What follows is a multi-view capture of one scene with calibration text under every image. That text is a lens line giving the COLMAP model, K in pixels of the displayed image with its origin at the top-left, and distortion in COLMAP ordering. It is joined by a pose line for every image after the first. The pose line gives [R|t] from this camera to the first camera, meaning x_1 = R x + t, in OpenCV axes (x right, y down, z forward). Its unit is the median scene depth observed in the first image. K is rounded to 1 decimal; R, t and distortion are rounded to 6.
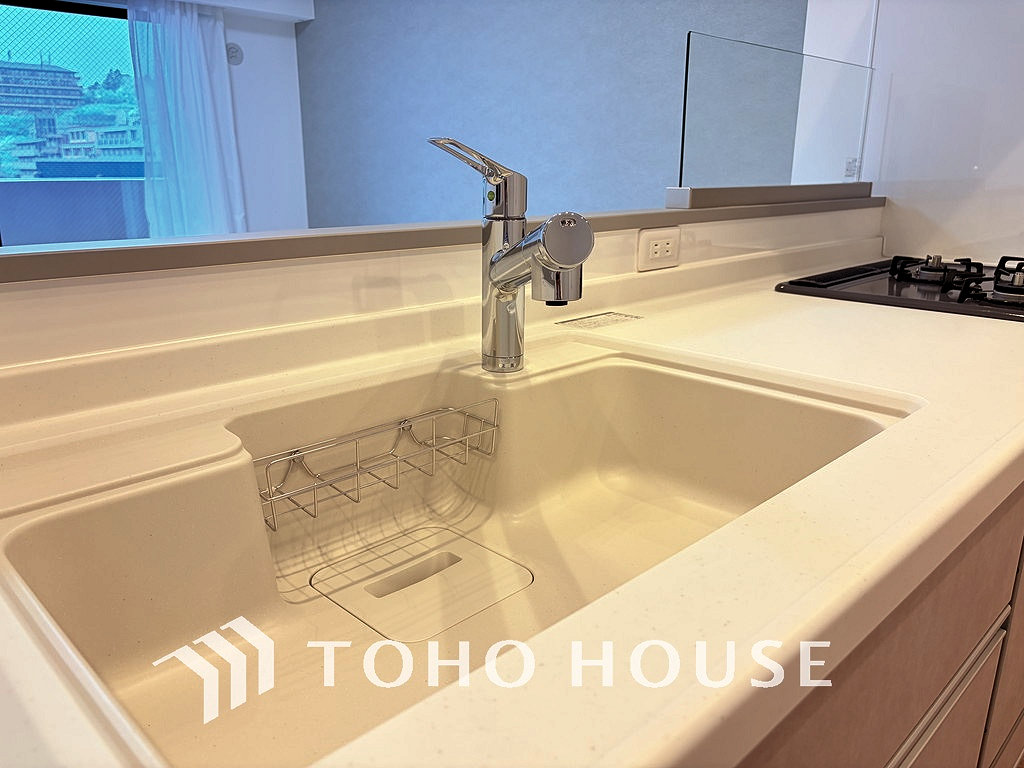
lens RADIAL K [[787.3, 0, 513.6], [0, 787.3, 381.6], [0, 0, 1]] dist [0.000021, -0.001584]
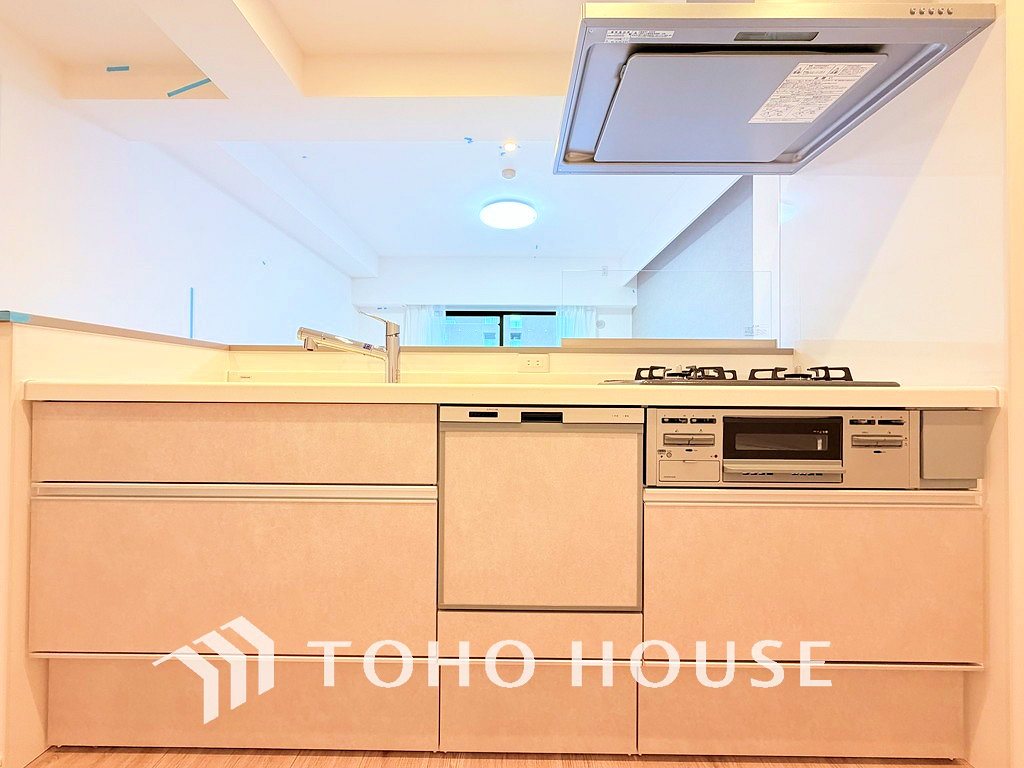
lens RADIAL K [[410.0, 0, 509.6], [0, 410.0, 383.9], [0, 0, 1]] dist [0.000863, -0.000065]
pose [[0.705103, -0.006512, -0.709075, 1.227956], [-0.193152, 0.960383, -0.200890, 0.163574], [0.682291, 0.278607, 0.675912, 0.267450]]
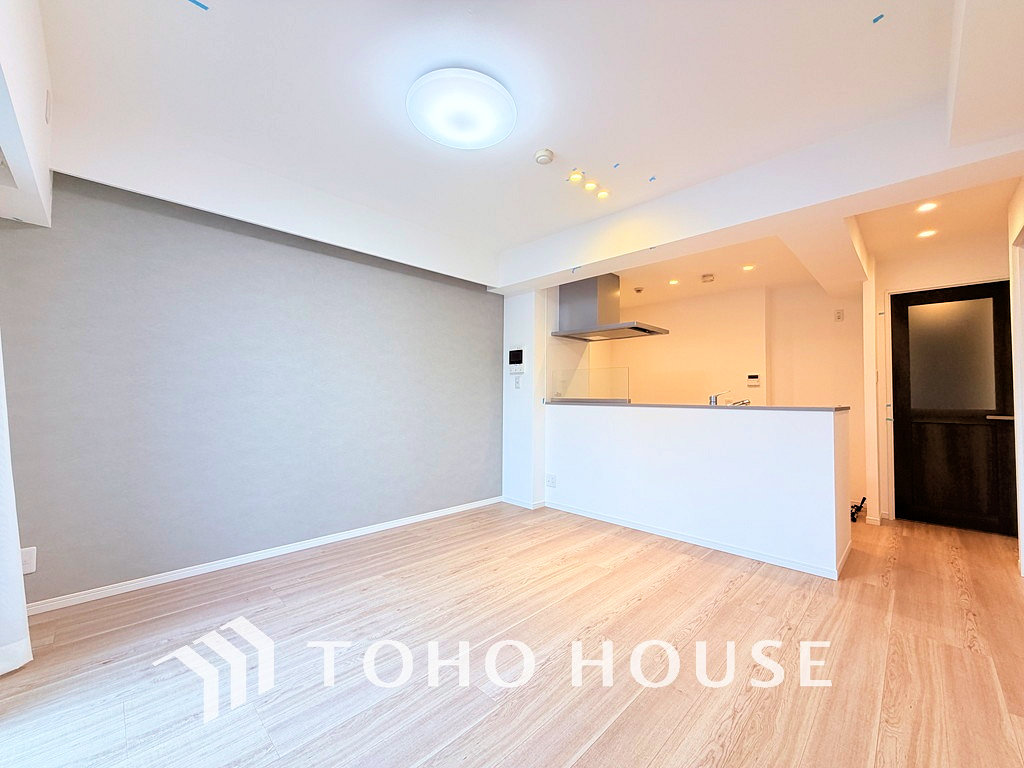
lens RADIAL K [[410.0, 0, 509.6], [0, 410.0, 383.9], [0, 0, 1]] dist [0.000863, -0.000065]
pose [[-0.007197, 0.028476, 0.999569, -2.949641], [0.258139, 0.965767, -0.025654, -0.613234], [-0.966081, 0.257843, -0.014301, 2.307059]]
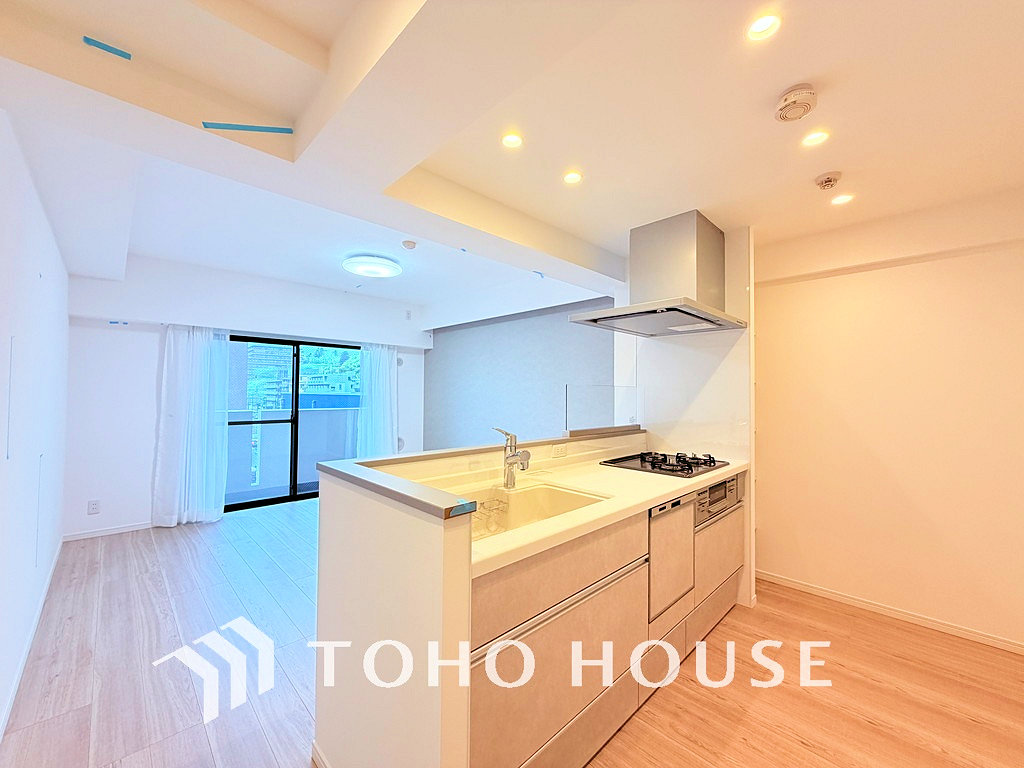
lens RADIAL K [[410.0, 0, 509.6], [0, 410.0, 383.9], [0, 0, 1]] dist [0.000863, -0.000065]
pose [[0.999948, 0.005744, -0.008429, -0.001177], [-0.007926, 0.957733, -0.287551, 0.062990], [0.006421, 0.287603, 0.957728, -0.841367]]
